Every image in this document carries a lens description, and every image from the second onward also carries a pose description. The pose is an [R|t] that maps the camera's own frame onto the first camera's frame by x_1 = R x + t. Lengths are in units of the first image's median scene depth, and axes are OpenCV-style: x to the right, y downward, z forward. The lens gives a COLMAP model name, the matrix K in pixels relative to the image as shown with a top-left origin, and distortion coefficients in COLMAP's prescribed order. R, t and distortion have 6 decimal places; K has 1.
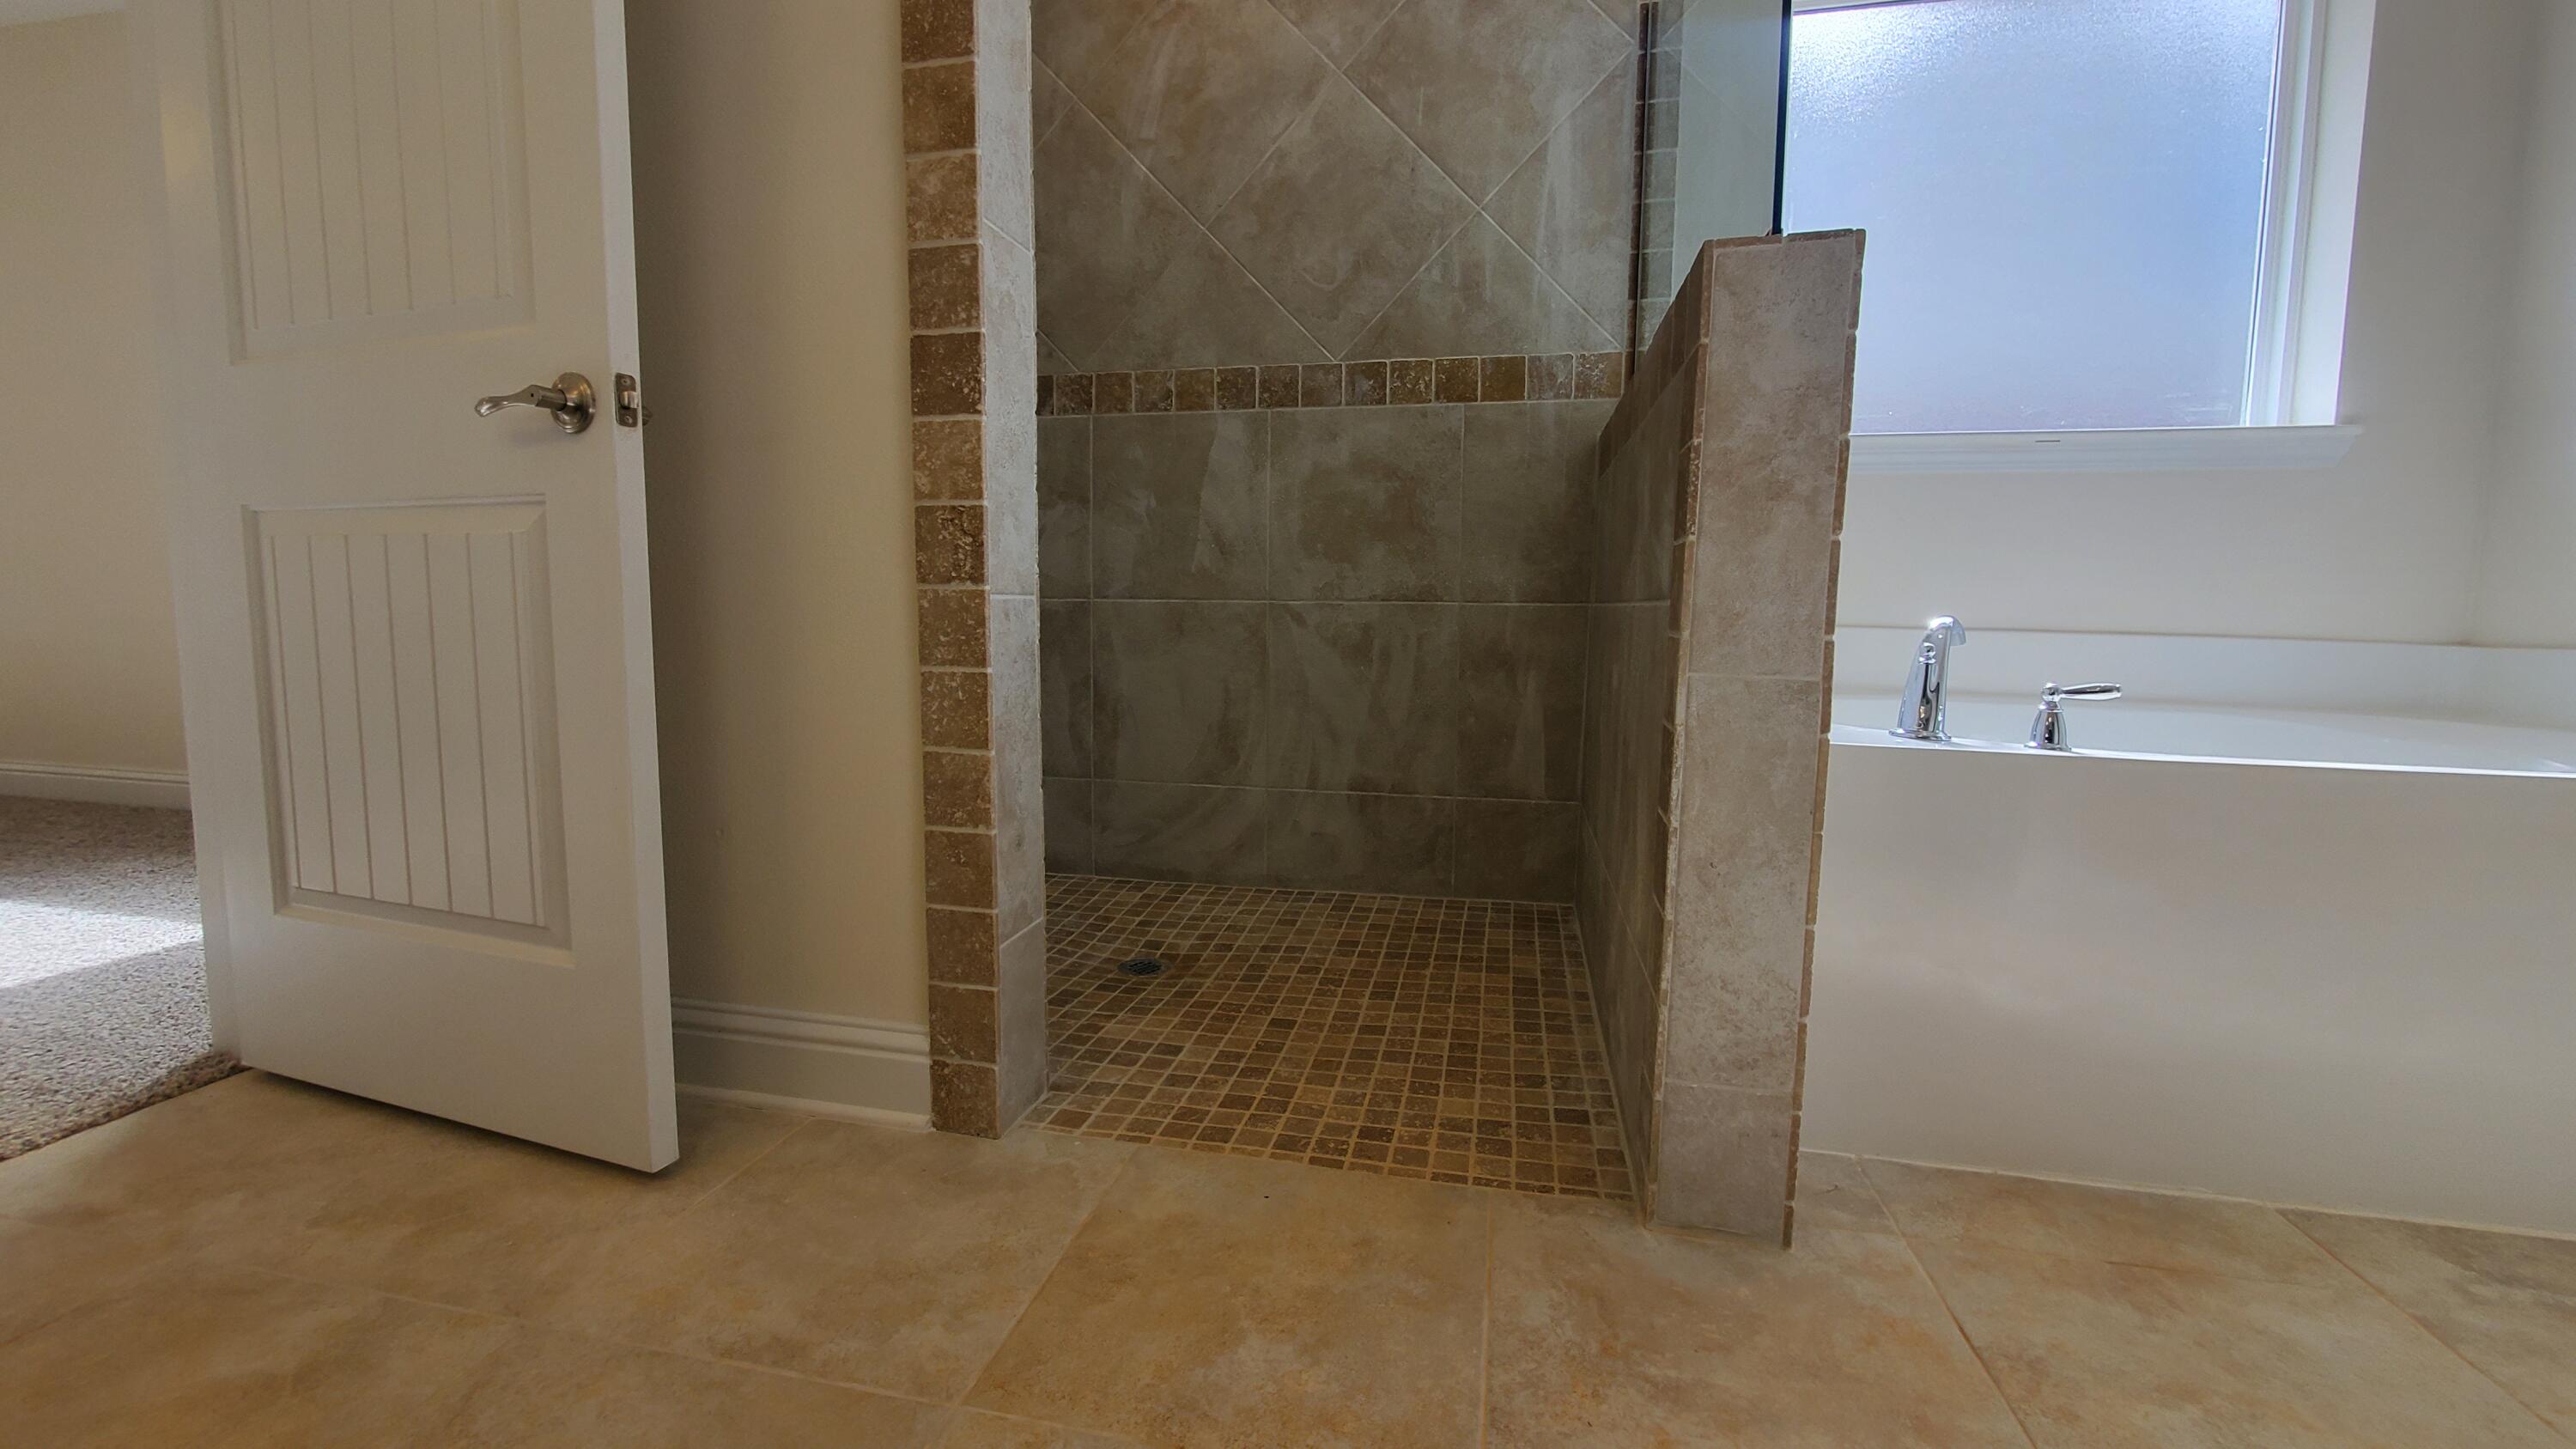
lens RADIAL K [[1017.3, 0, 1257.2], [0, 1017.3, 714.1], [0, 0, 1]] dist [0.001958, -0.003247]
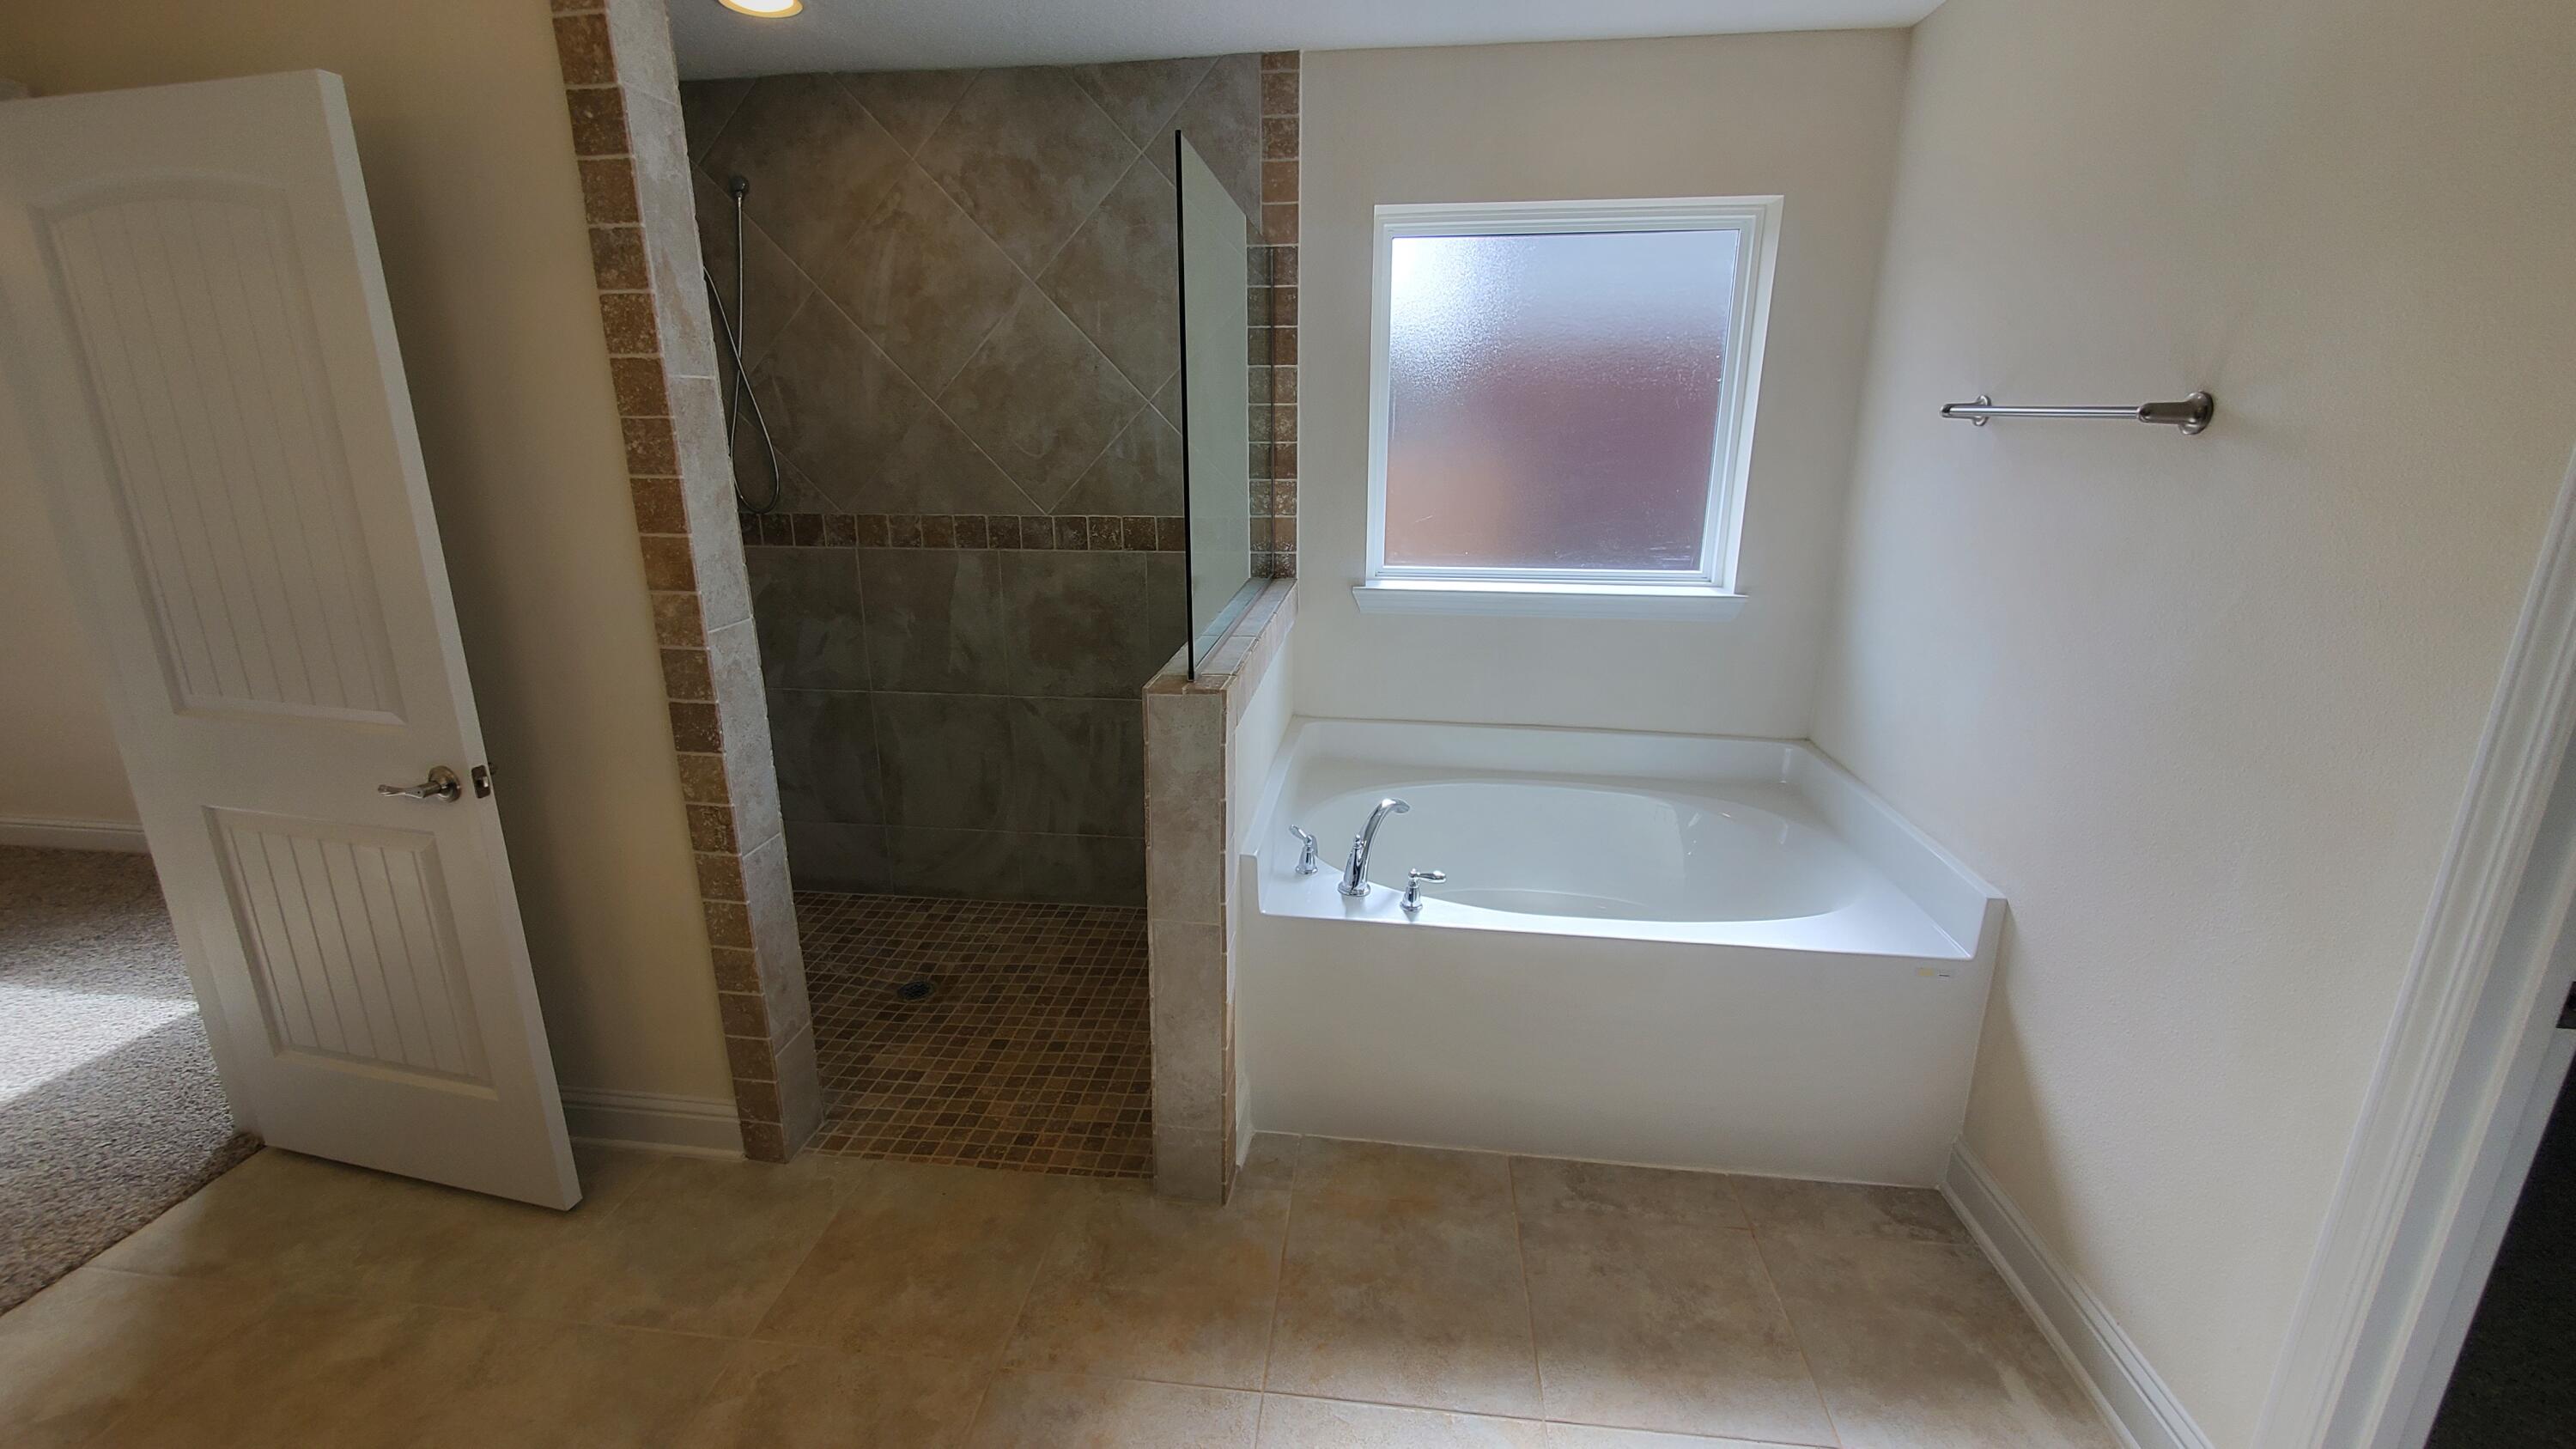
lens RADIAL K [[1017.3, 0, 1257.2], [0, 1017.3, 714.1], [0, 0, 1]] dist [0.001958, -0.003247]
pose [[0.994766, -0.037623, 0.095002, 0.351604], [0.020435, 0.984215, 0.175795, -0.539365], [-0.100117, -0.172933, 0.979832, -0.527545]]
